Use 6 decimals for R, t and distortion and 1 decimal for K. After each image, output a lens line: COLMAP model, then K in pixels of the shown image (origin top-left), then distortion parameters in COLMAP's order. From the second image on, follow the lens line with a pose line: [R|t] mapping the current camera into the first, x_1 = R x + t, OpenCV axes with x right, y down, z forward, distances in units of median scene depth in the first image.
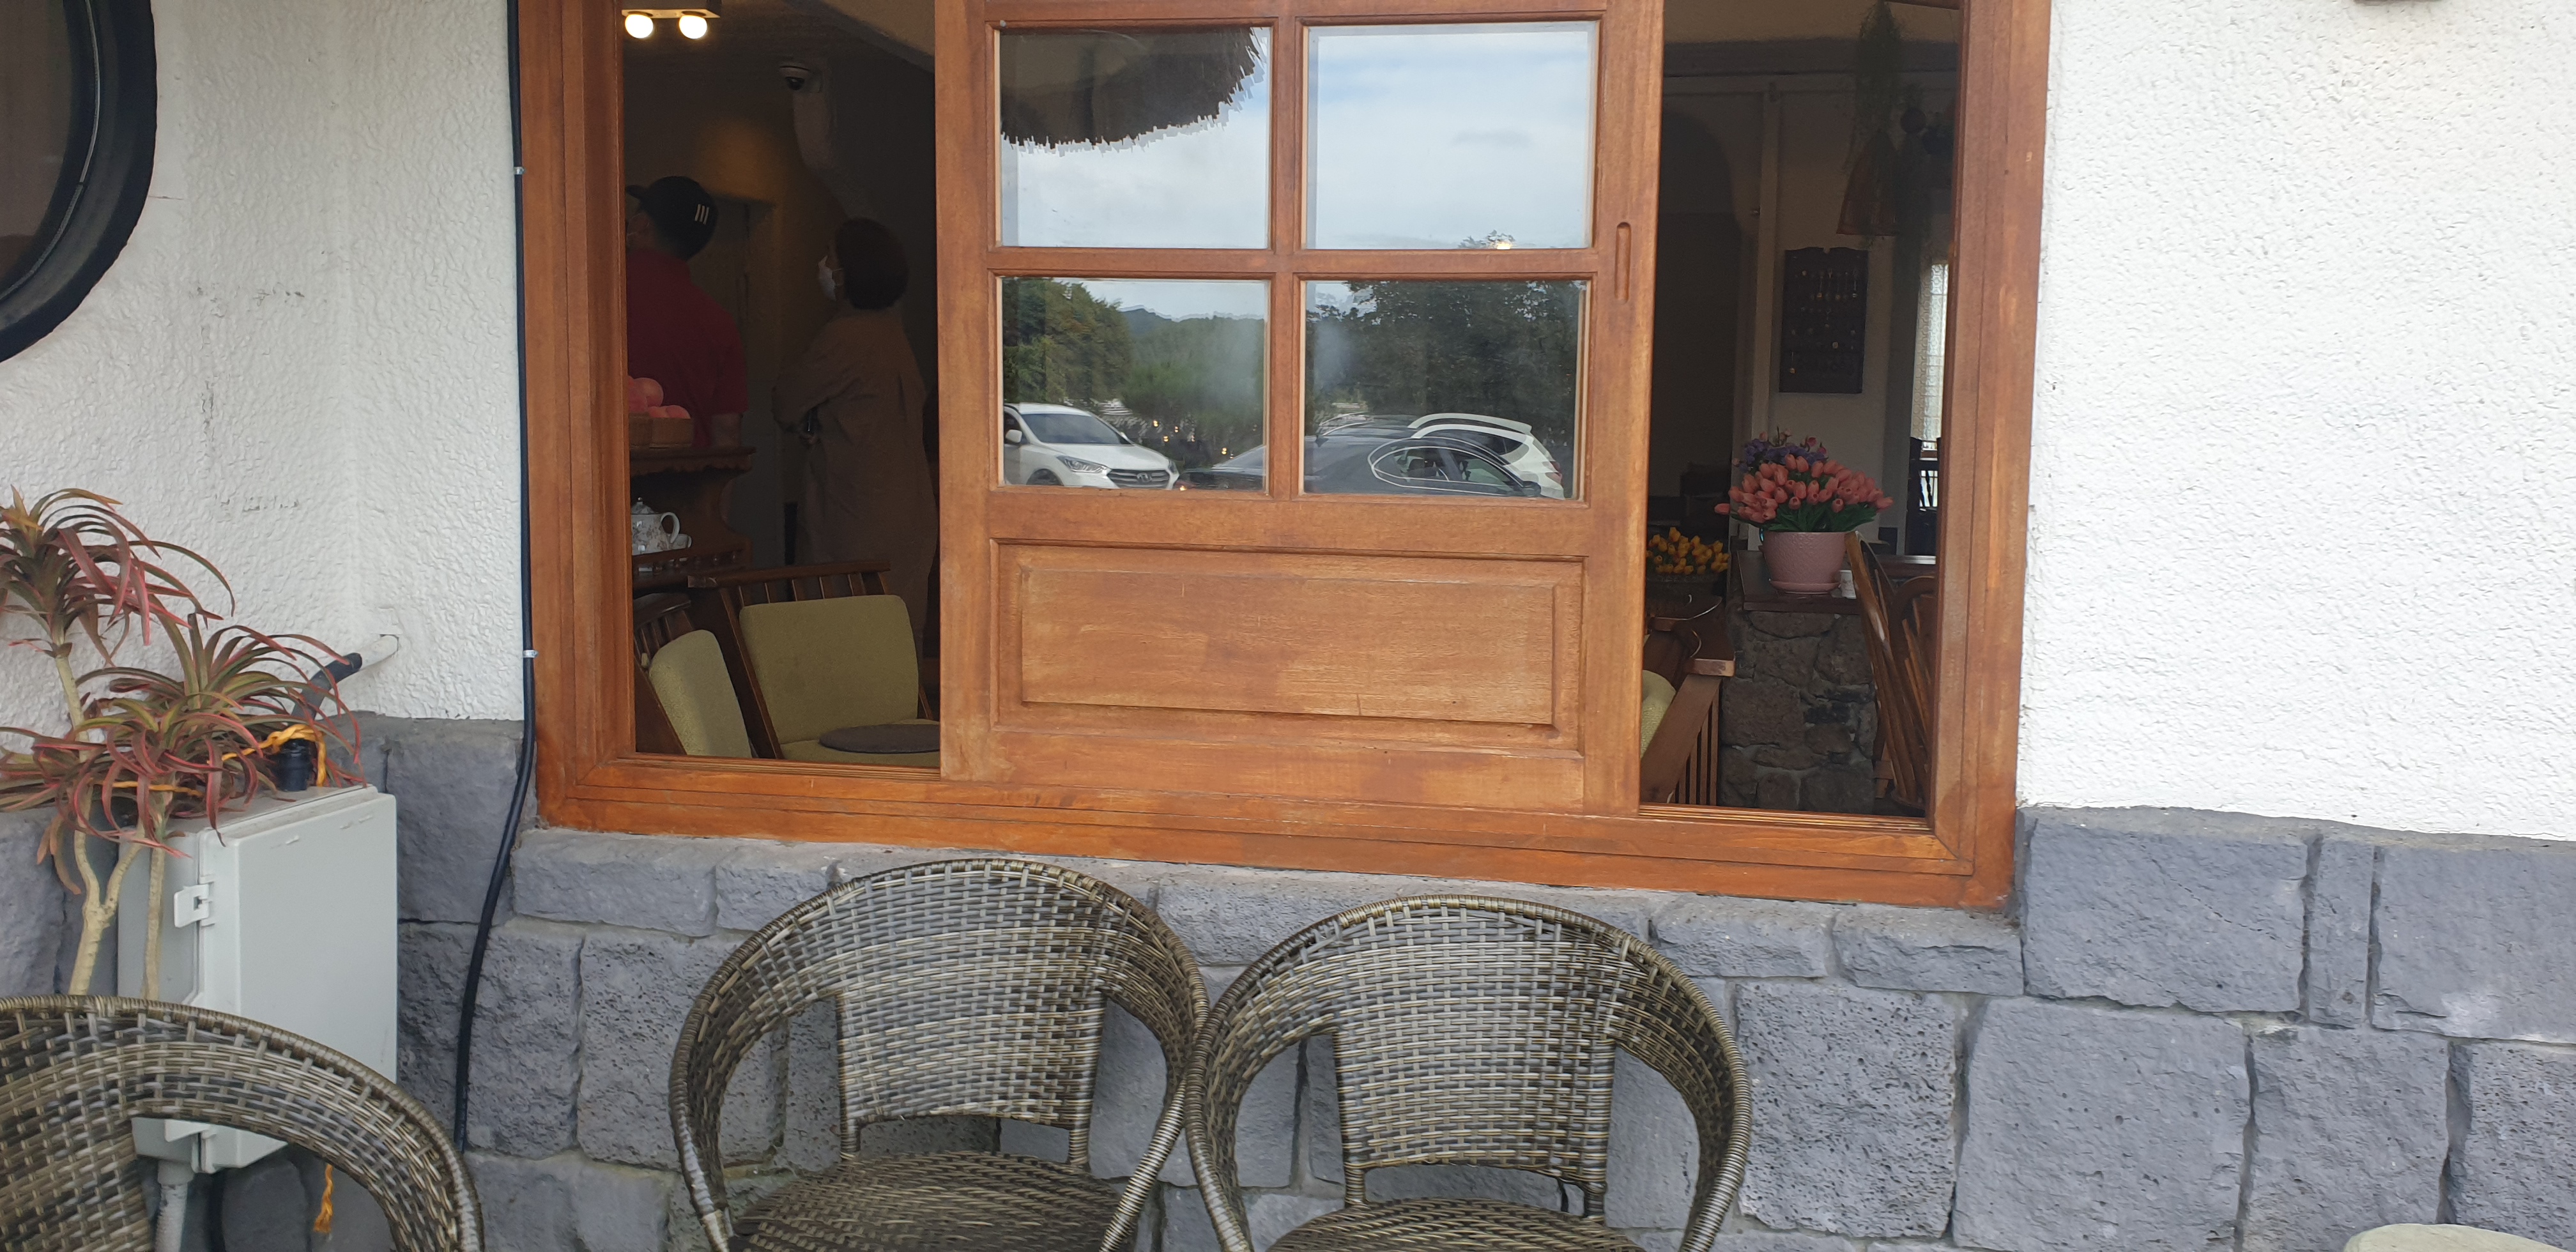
lens RADIAL K [[1999.0, 0, 1288.1], [0, 1999.0, 618.4], [0, 0, 1]] dist [0.021548, -0.001274]
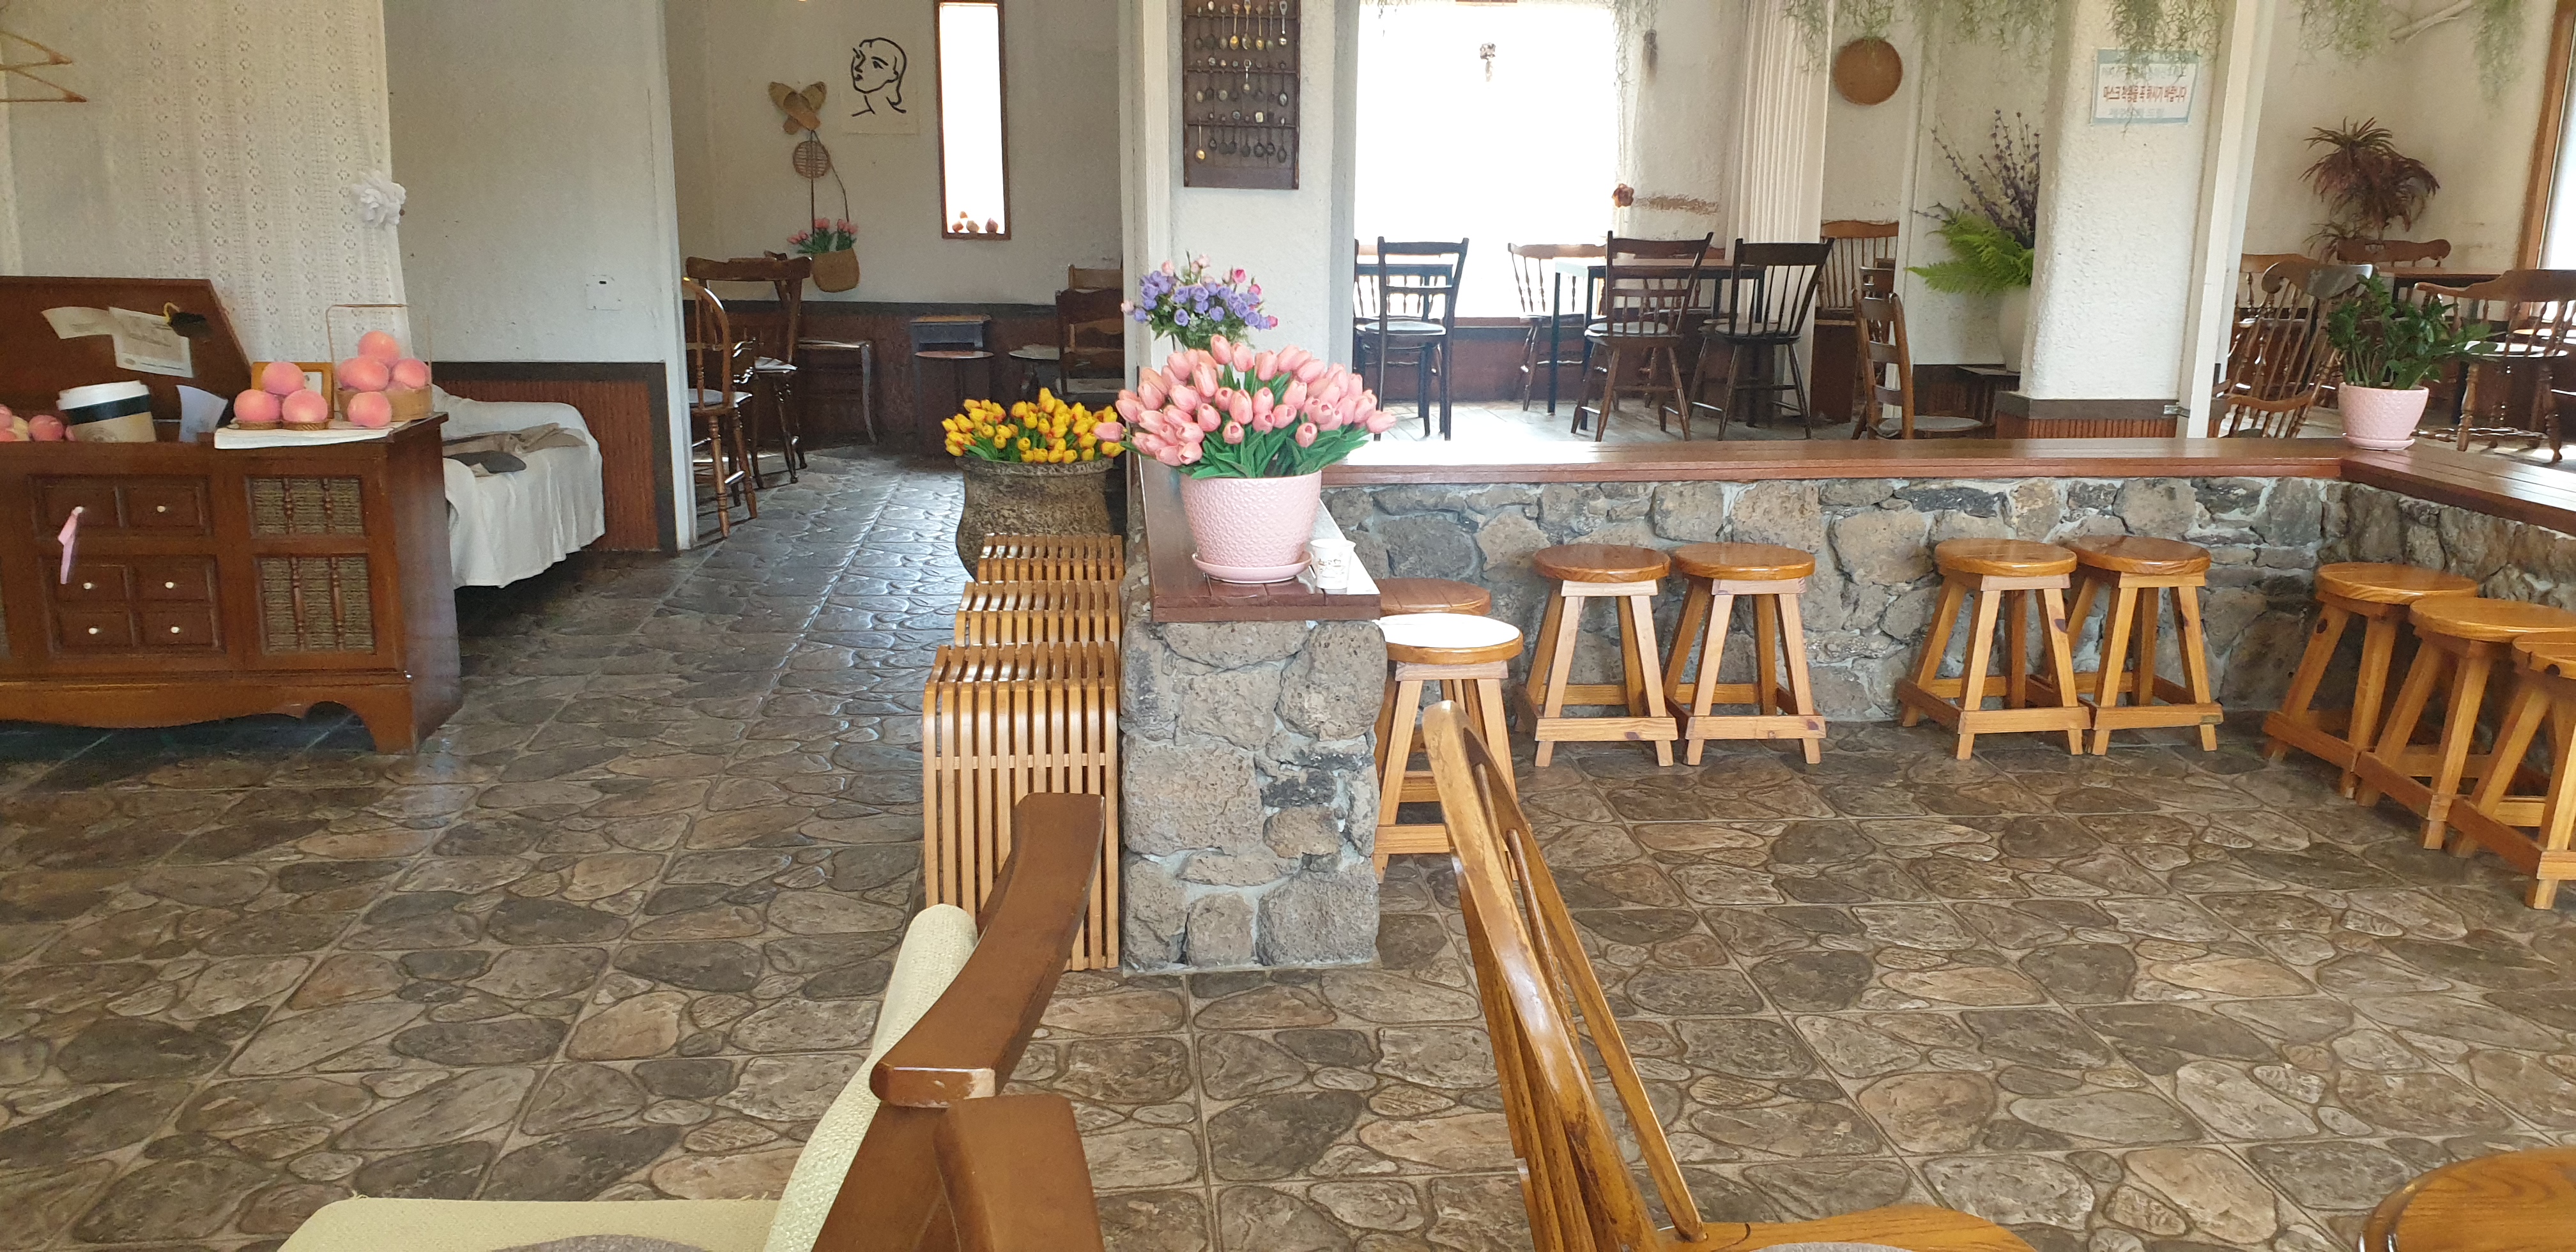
lens RADIAL K [[1999.0, 0, 1283.7], [0, 1999.0, 634.1], [0, 0, 1]] dist [0.021548, -0.001274]
pose [[0.957450, -0.068737, 0.280293, 0.105256], [0.032389, 0.990679, 0.132309, -0.074006], [-0.286775, -0.117601, 0.950752, 0.454142]]
